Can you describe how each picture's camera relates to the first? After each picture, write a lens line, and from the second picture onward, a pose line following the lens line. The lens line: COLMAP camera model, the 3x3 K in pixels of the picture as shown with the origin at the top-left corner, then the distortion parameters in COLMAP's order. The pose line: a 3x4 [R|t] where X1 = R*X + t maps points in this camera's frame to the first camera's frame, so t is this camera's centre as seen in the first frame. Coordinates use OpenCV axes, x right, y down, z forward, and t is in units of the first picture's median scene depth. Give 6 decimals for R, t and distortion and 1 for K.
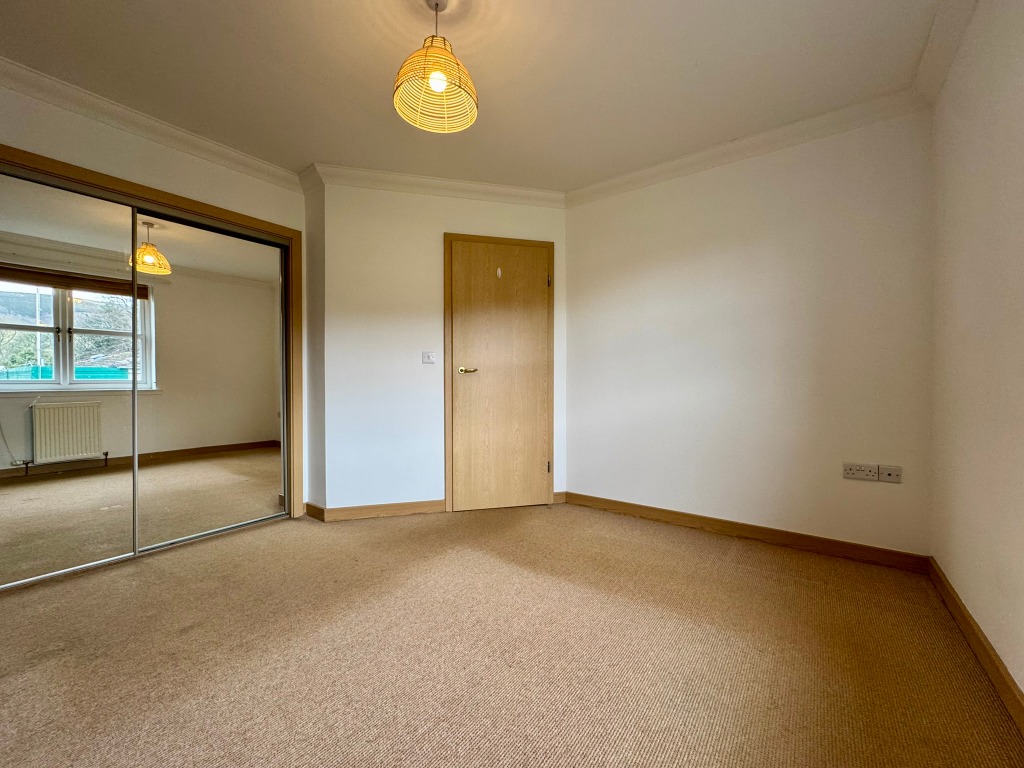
lens RADIAL K [[406.4, 0, 512.0], [0, 406.4, 384.0], [0, 0, 1]] dist [-0.003303, -0.000104]
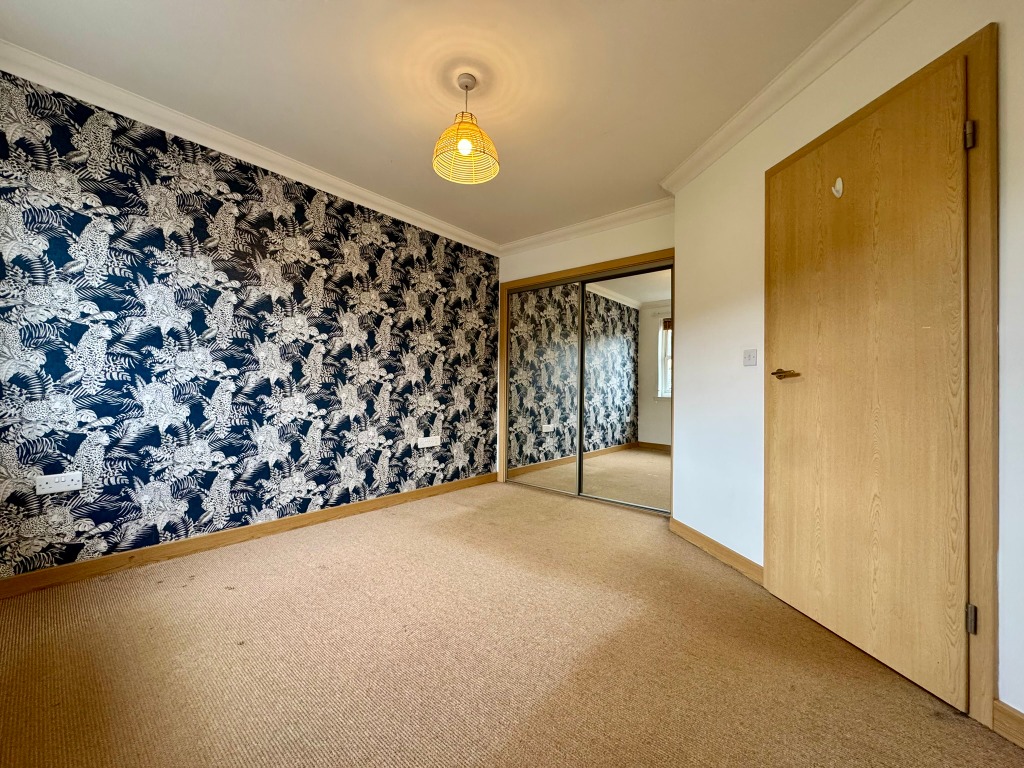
lens RADIAL K [[406.4, 0, 512.0], [0, 406.4, 384.0], [0, 0, 1]] dist [-0.003303, -0.000104]
pose [[-0.061116, -0.006890, -0.998107, 0.528684], [-0.023702, 0.999704, -0.005450, -0.004622], [0.997849, 0.023324, -0.061261, 0.623863]]
